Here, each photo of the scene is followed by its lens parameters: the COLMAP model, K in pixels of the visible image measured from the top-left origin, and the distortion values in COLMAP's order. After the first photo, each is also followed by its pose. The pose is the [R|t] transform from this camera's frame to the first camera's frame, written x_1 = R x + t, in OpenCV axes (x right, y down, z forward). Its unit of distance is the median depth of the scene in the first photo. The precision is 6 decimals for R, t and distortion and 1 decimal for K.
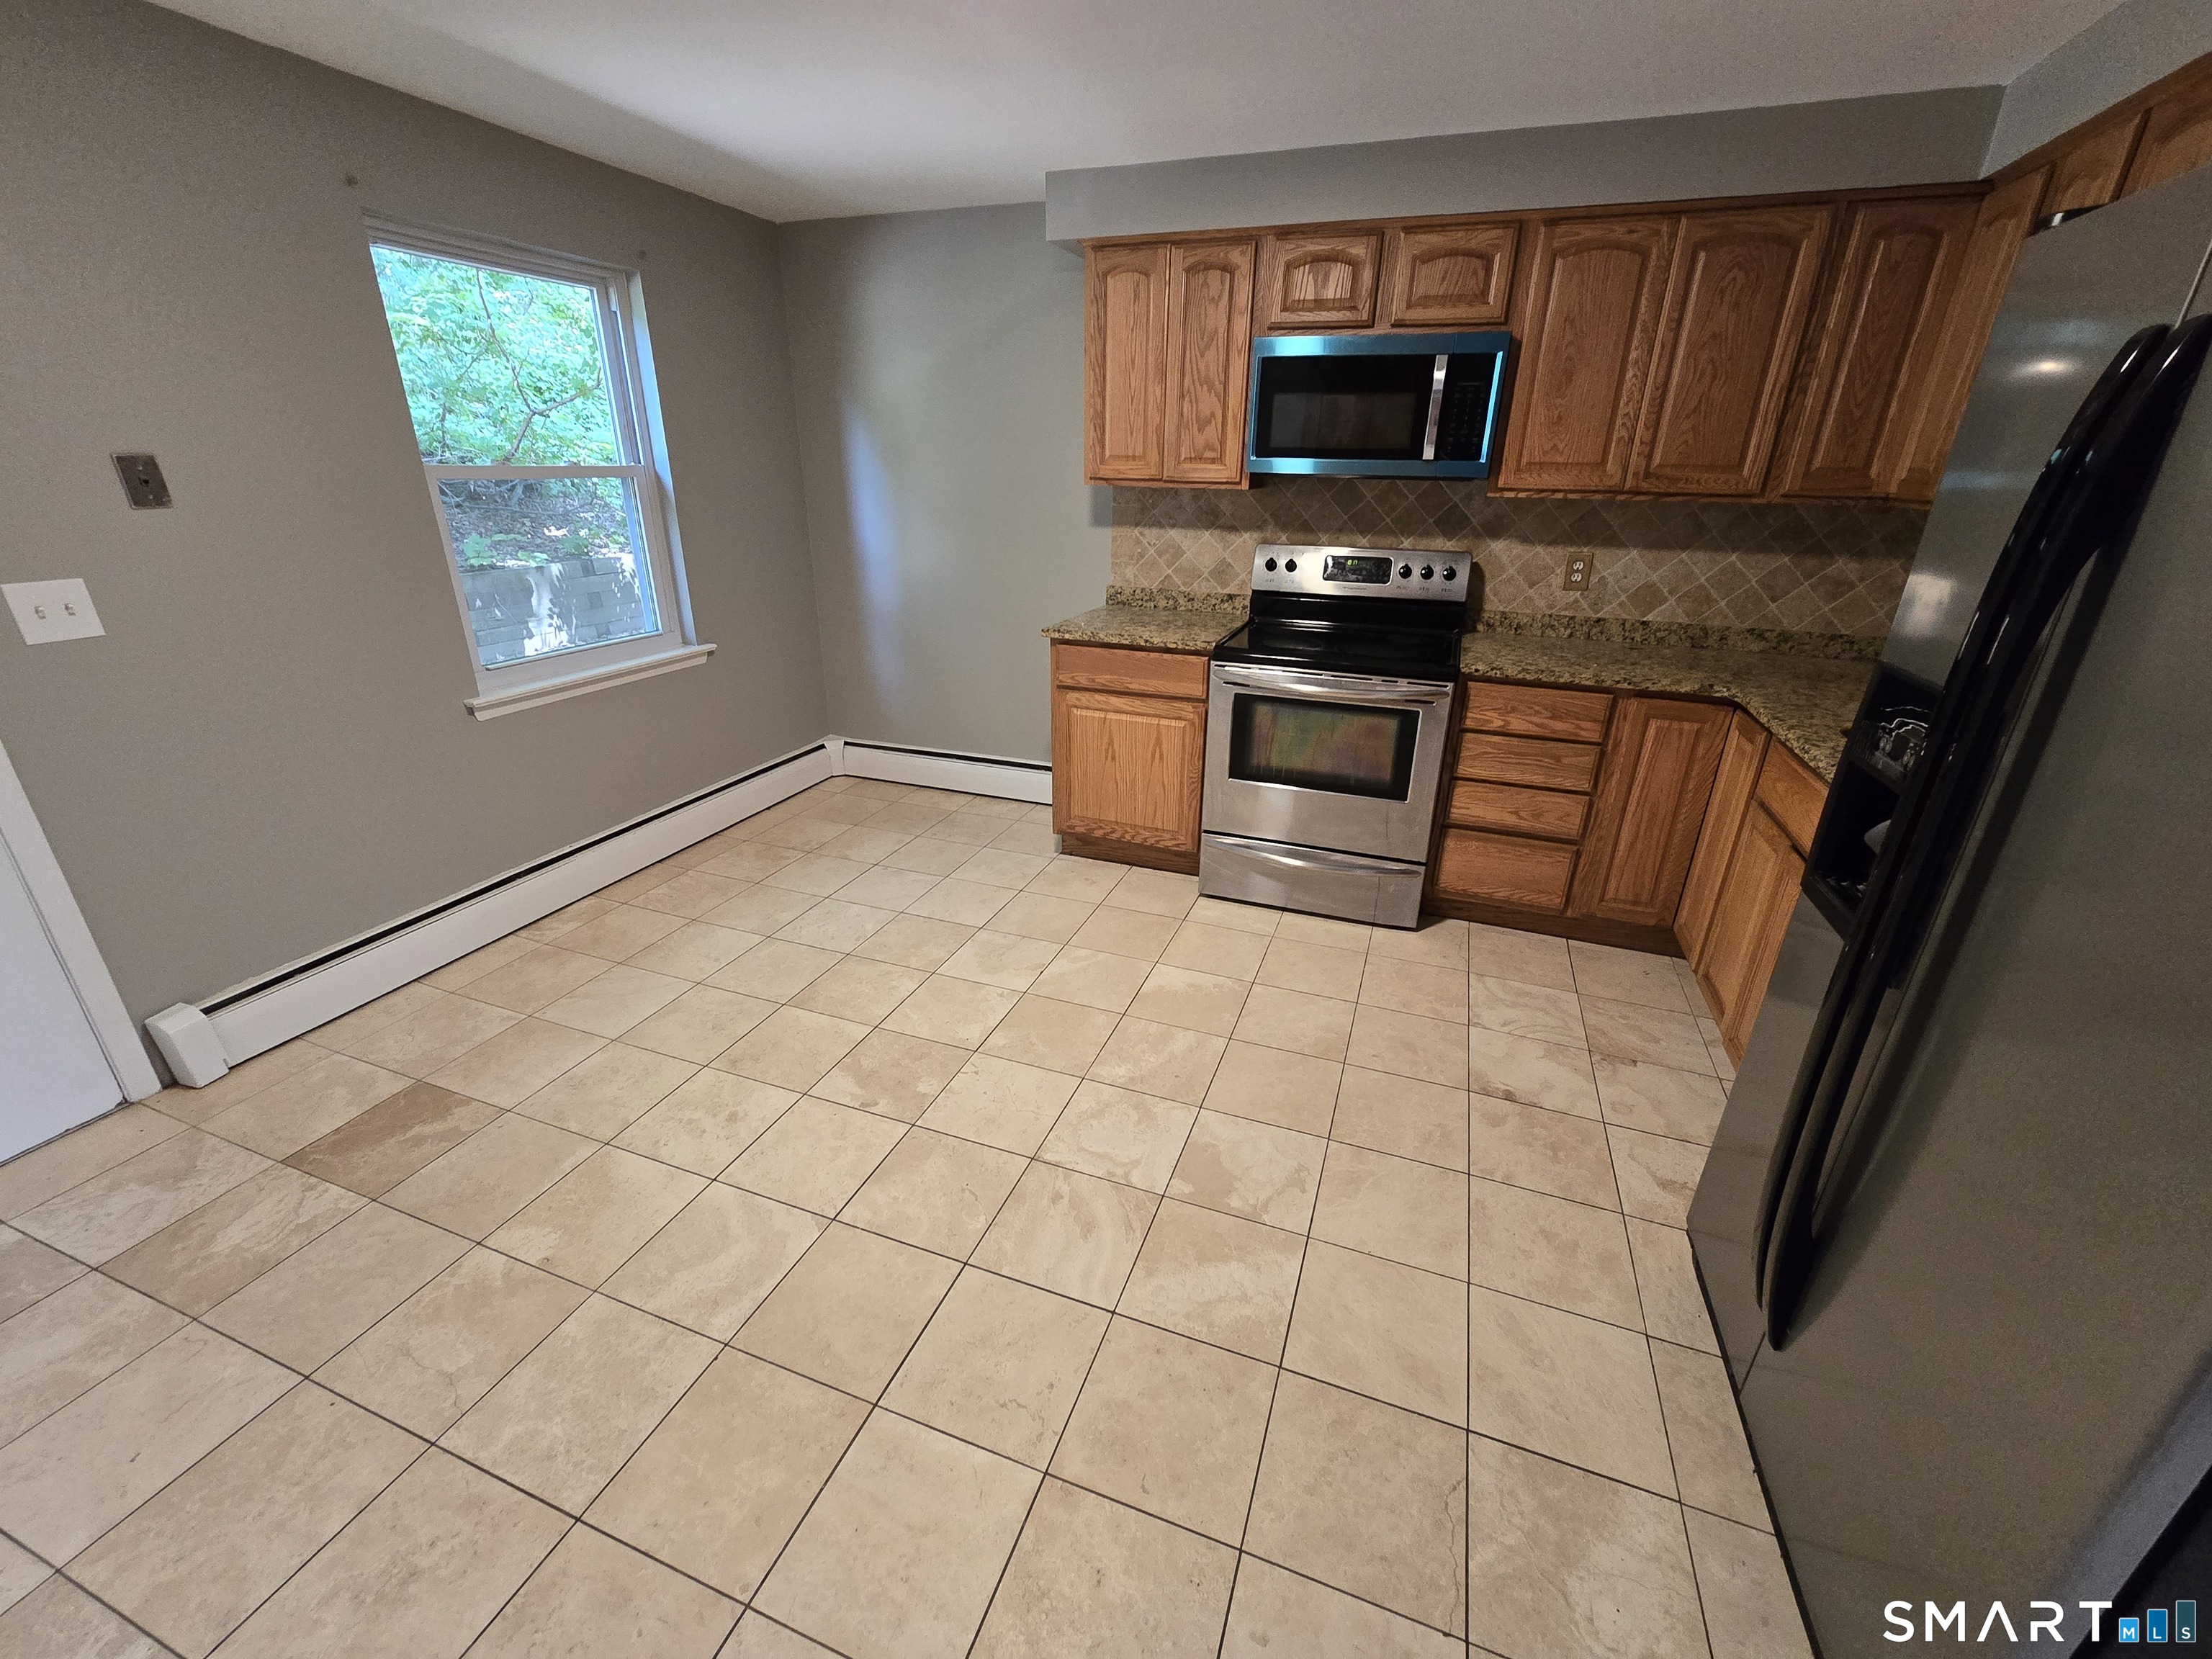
lens RADIAL K [[911.9, 0, 1111.1], [0, 911.9, 828.2], [0, 0, 1]] dist [-0.001659, -0.001054]
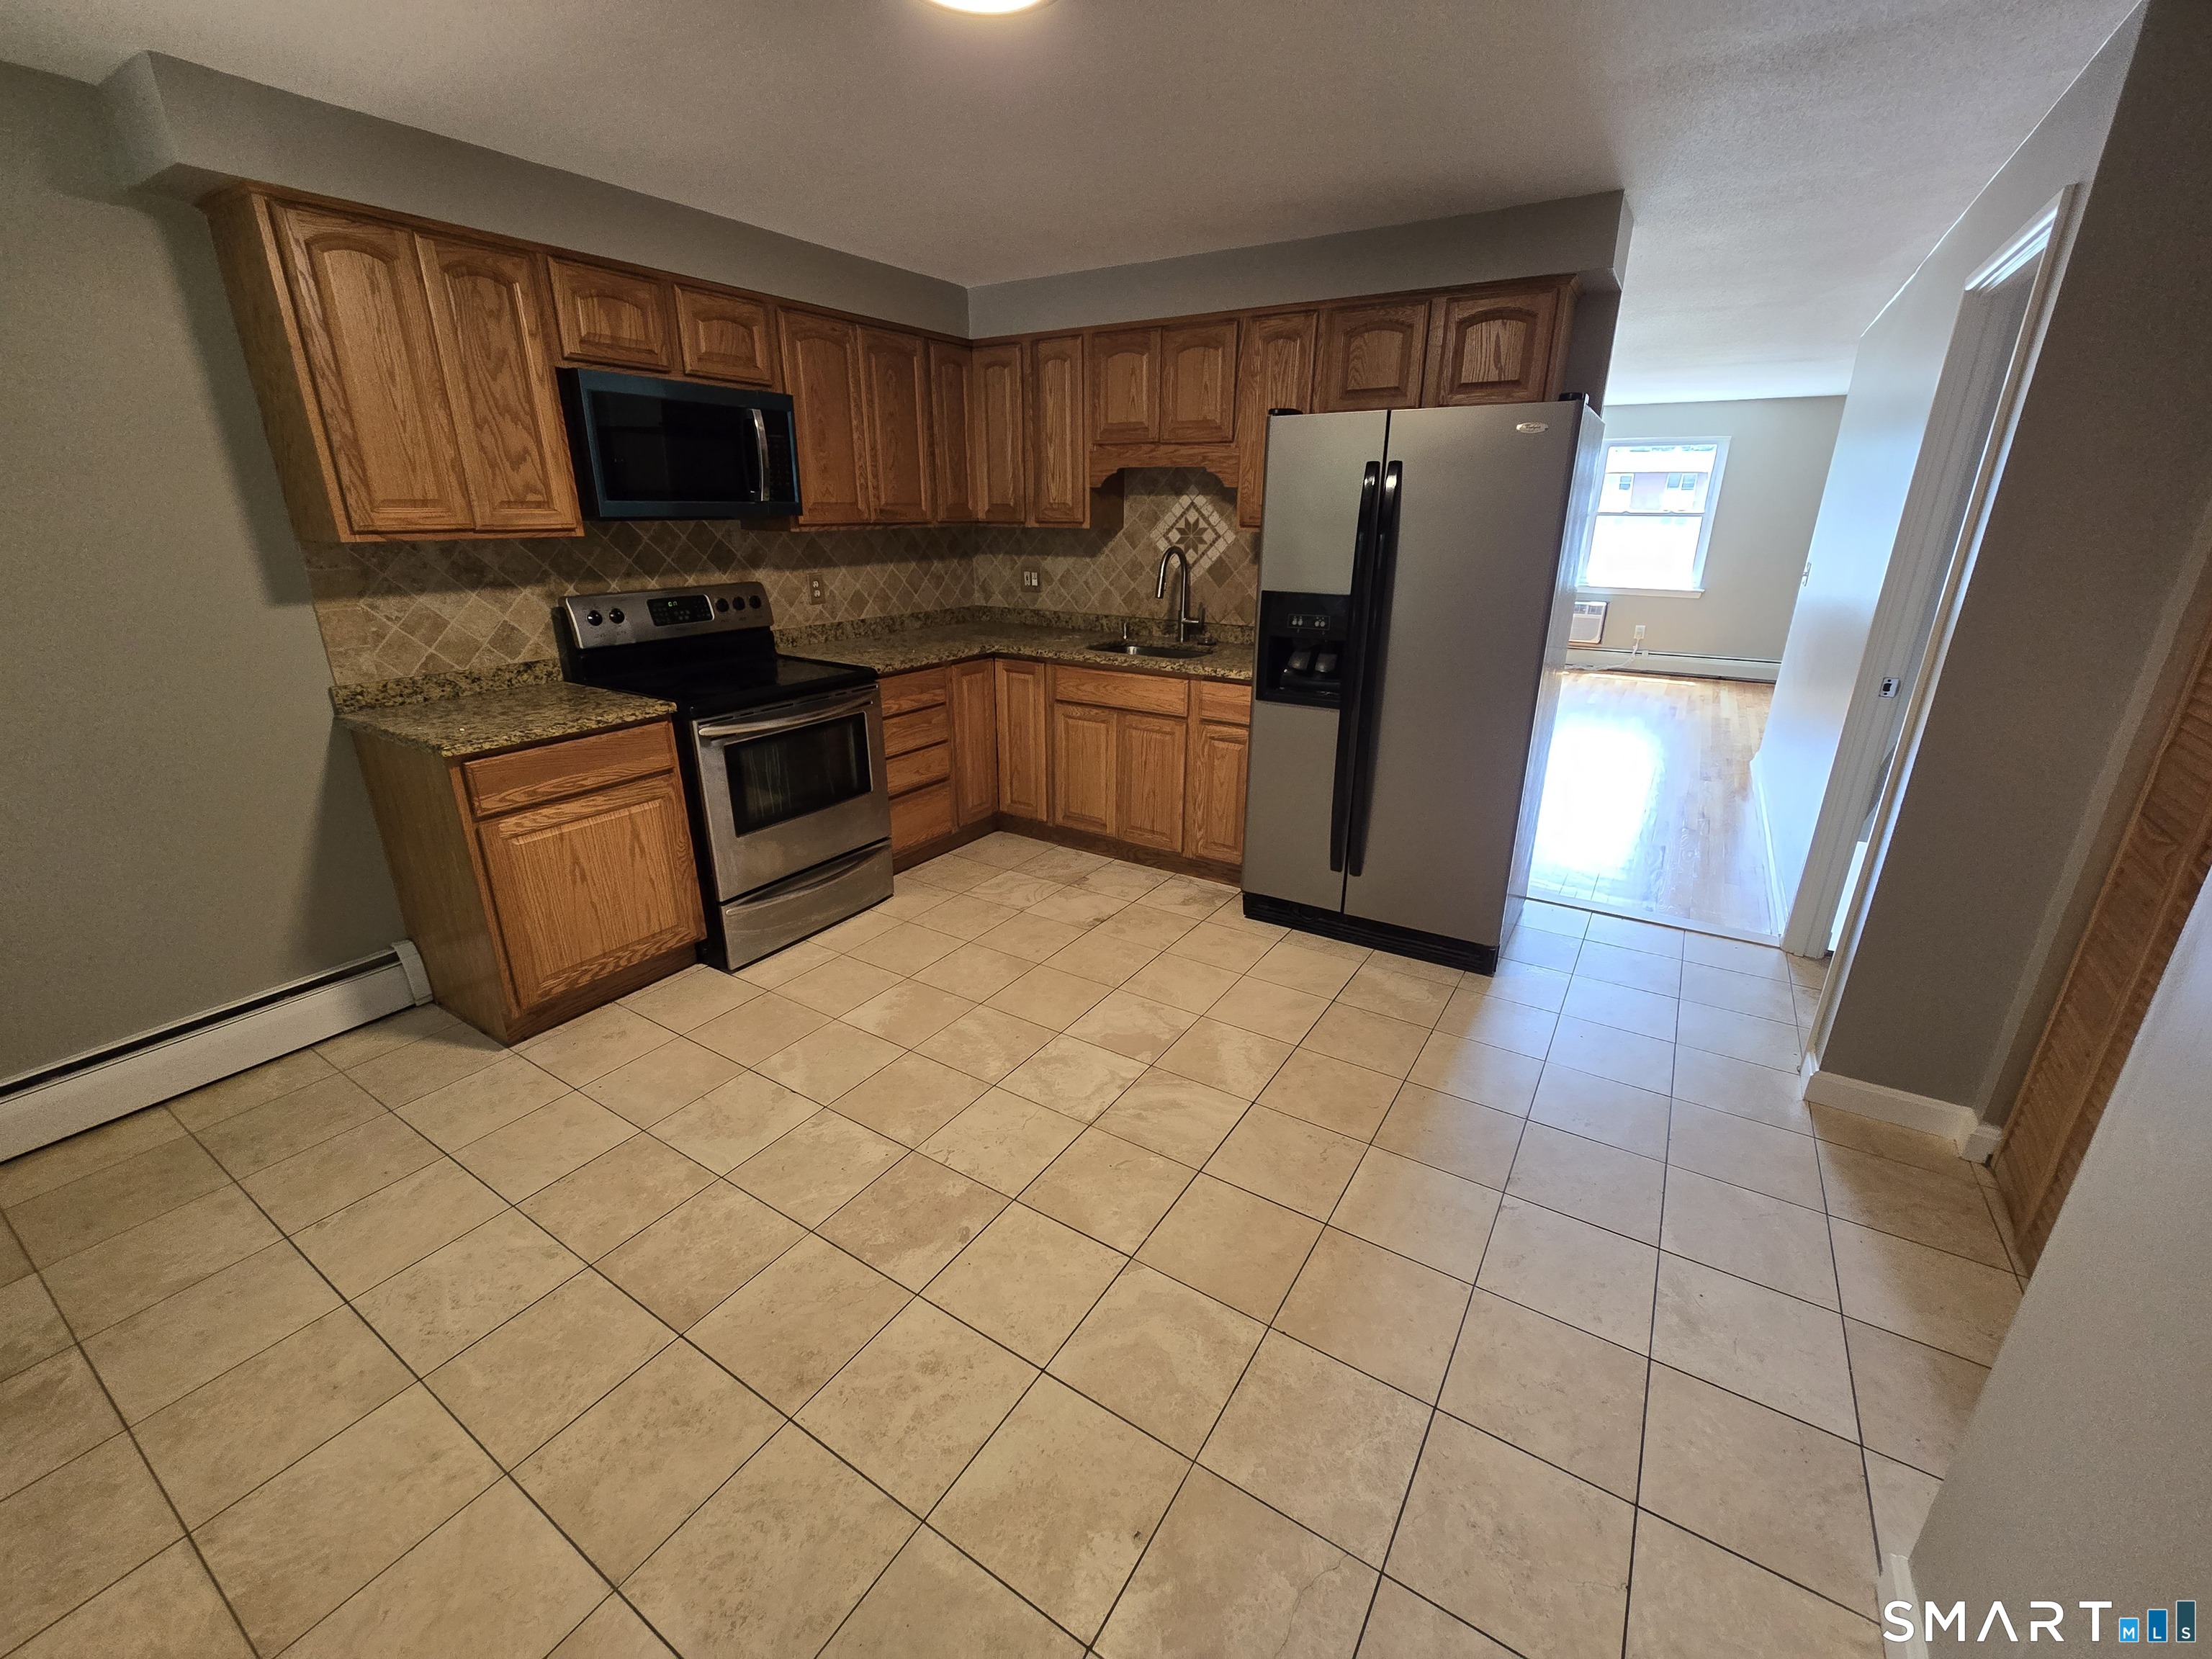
lens RADIAL K [[911.9, 0, 1111.1], [0, 911.9, 828.2], [0, 0, 1]] dist [-0.001659, -0.001054]
pose [[0.205165, -0.340746, 0.917496, -0.660151], [0.364880, 0.896485, 0.251351, -0.158393], [-0.908168, 0.283208, 0.308259, 0.355600]]
